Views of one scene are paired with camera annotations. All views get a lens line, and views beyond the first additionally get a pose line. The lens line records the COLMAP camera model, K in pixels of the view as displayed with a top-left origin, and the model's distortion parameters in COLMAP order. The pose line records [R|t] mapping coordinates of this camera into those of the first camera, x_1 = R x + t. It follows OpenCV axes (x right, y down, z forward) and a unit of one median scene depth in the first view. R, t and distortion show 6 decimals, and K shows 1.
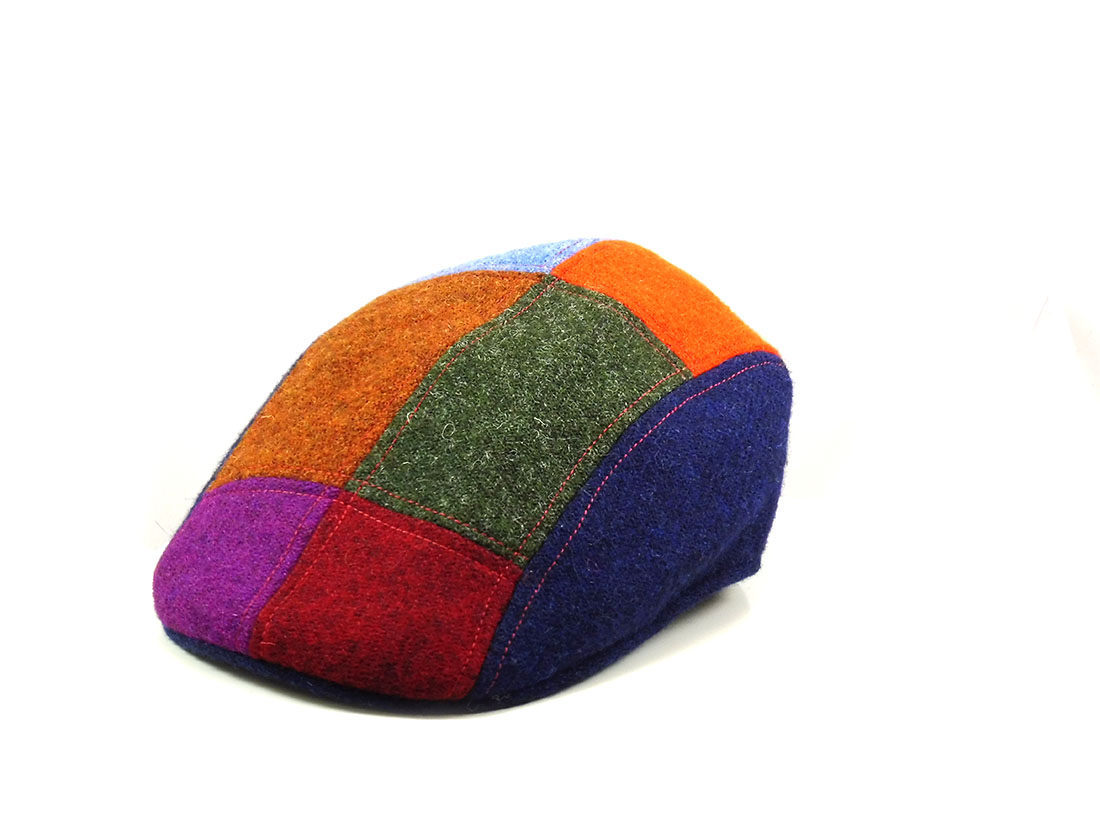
lens RADIAL K [[2396.9, 0, 550.0], [0, 2396.9, 412.5], [0, 0, 1]] dist [0.102301, -9.613495]
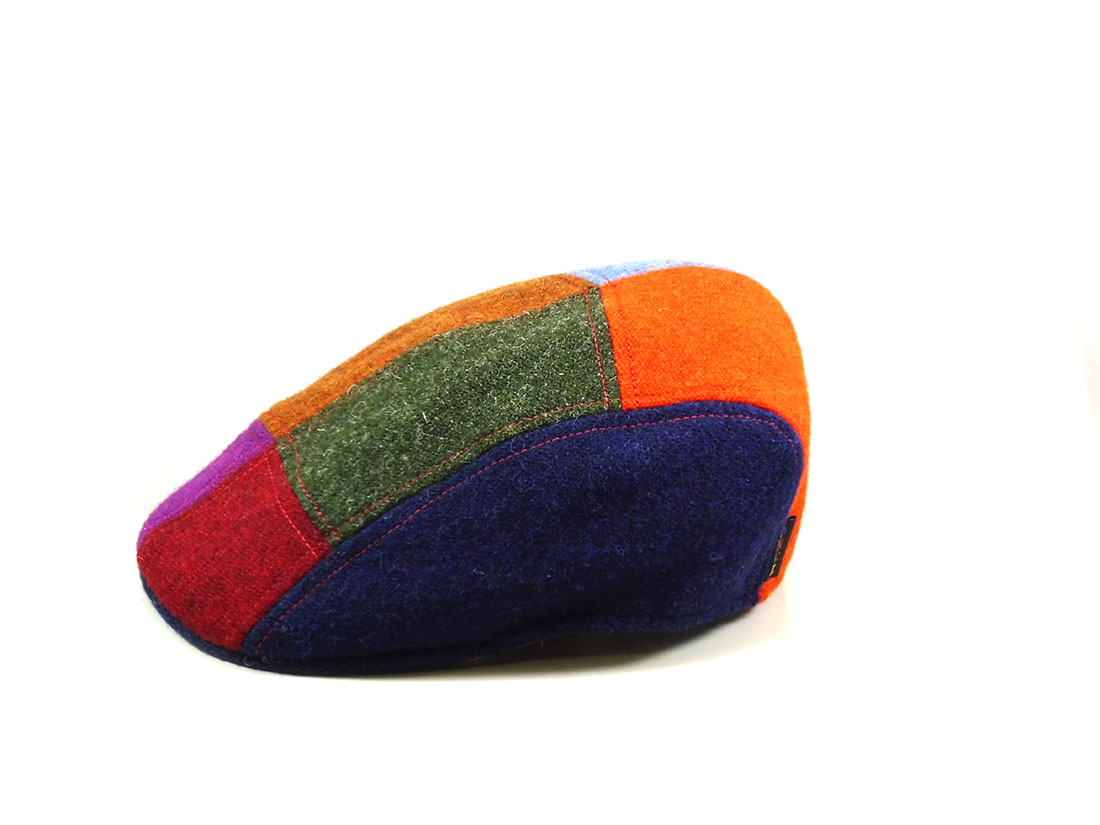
lens RADIAL K [[2396.9, 0, 550.0], [0, 2396.9, 412.5], [0, 0, 1]] dist [0.102301, -9.613495]
pose [[0.748070, 0.190228, -0.635771, 0.687459], [-0.194480, 0.978814, 0.064039, -0.073884], [0.634484, 0.075739, 0.769217, 0.264919]]
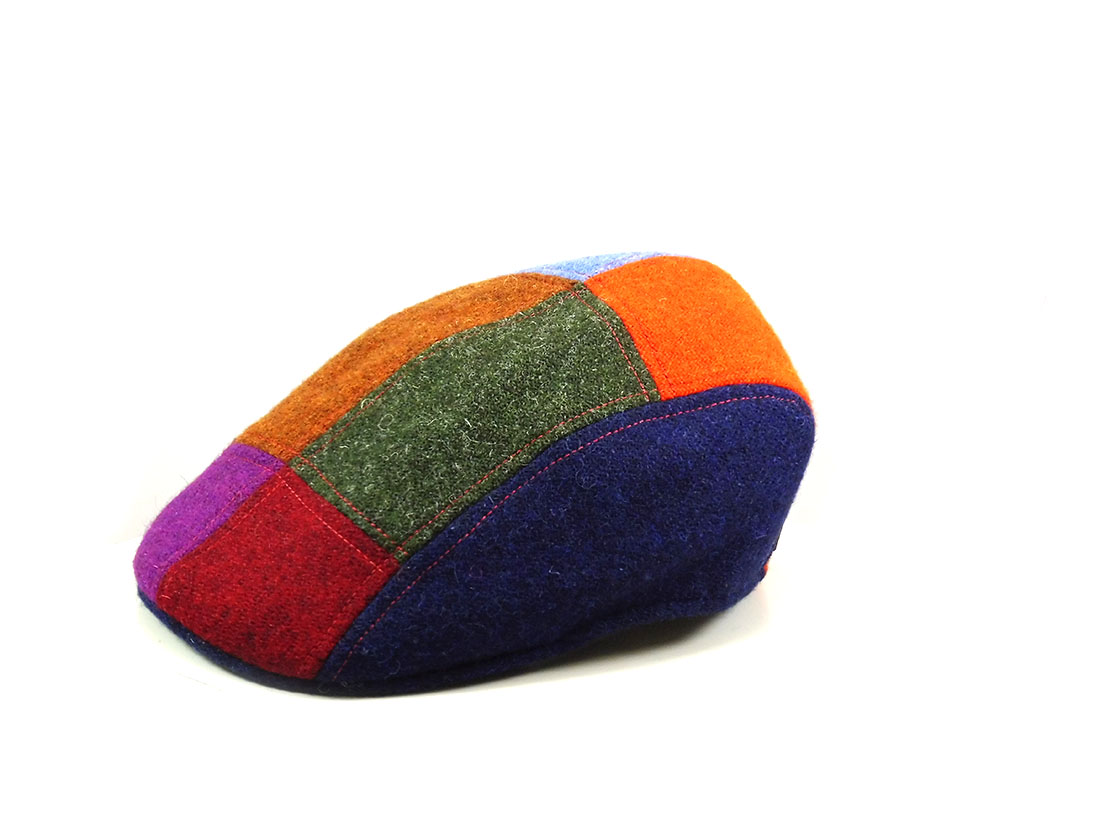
lens RADIAL K [[2396.9, 0, 550.0], [0, 2396.9, 412.5], [0, 0, 1]] dist [0.102301, -9.613495]
pose [[0.907811, 0.120407, -0.401724, 0.436111], [-0.122789, 0.992233, 0.019922, -0.025165], [0.401002, 0.031242, 0.915544, 0.100637]]
